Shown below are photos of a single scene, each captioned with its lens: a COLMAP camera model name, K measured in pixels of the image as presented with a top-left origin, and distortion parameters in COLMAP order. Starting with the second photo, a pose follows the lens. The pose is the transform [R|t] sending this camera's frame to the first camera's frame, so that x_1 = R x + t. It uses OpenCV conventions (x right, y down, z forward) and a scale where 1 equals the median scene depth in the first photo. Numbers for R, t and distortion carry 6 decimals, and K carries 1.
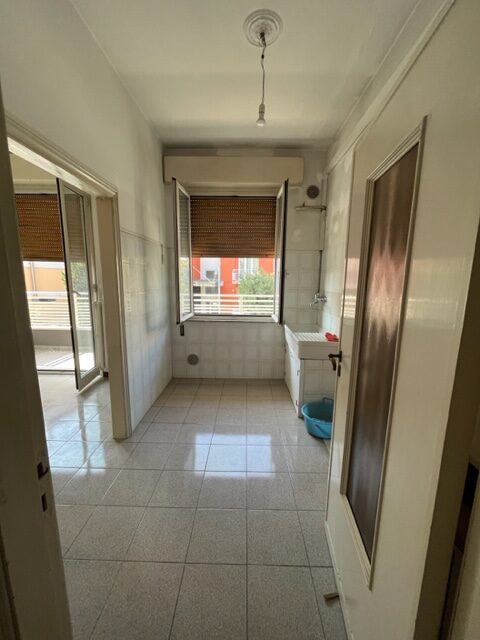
lens RADIAL K [[258.5, 0, 240.0], [0, 258.5, 320.0], [0, 0, 1]] dist [0.001114, 0.000345]
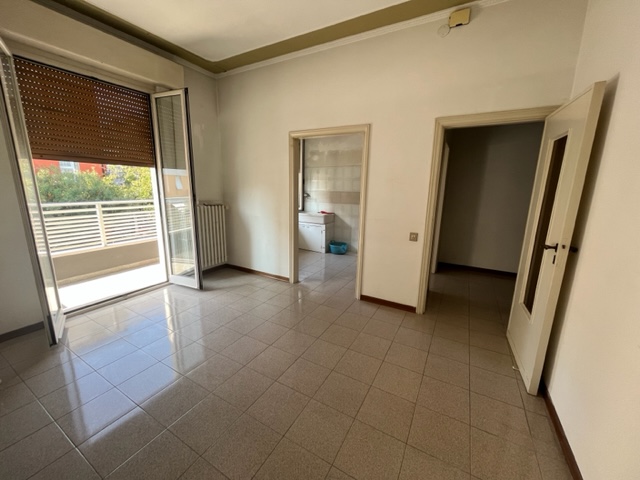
lens RADIAL K [[258.5, 0, 316.6], [0, 258.5, 241.3], [0, 0, 1]] dist [0.001114, 0.000345]
pose [[0.488466, -0.200088, 0.849332, -0.487622], [0.133949, 0.979012, 0.153602, -0.014180], [-0.862241, 0.038737, 0.505015, 0.022717]]
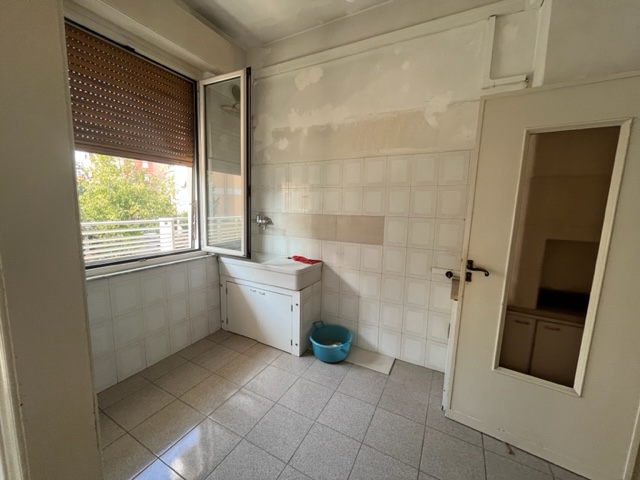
lens RADIAL K [[258.5, 0, 316.6], [0, 258.5, 241.3], [0, 0, 1]] dist [0.001114, 0.000345]
pose [[0.457620, -0.122896, 0.880614, -0.161332], [0.121294, 0.989772, 0.075098, -0.023769], [-0.880836, 0.072446, 0.467846, 0.174362]]
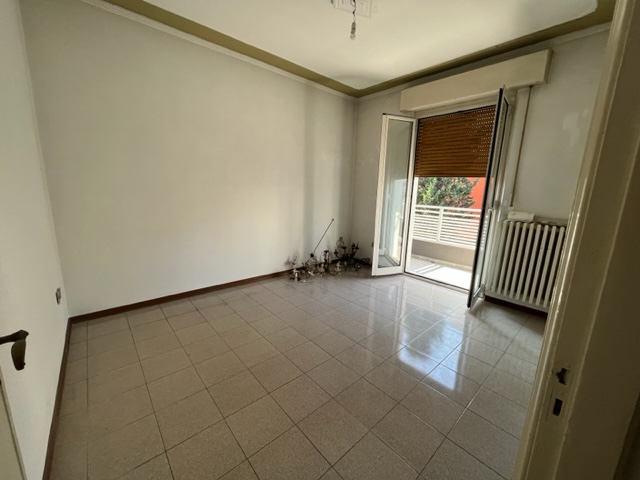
lens RADIAL K [[258.5, 0, 316.6], [0, 258.5, 241.3], [0, 0, 1]] dist [0.001114, 0.000345]
pose [[0.673205, 0.144924, -0.725115, 0.587034], [-0.140958, 0.987776, 0.066553, 0.056409], [0.725896, 0.057407, 0.685404, -0.113707]]
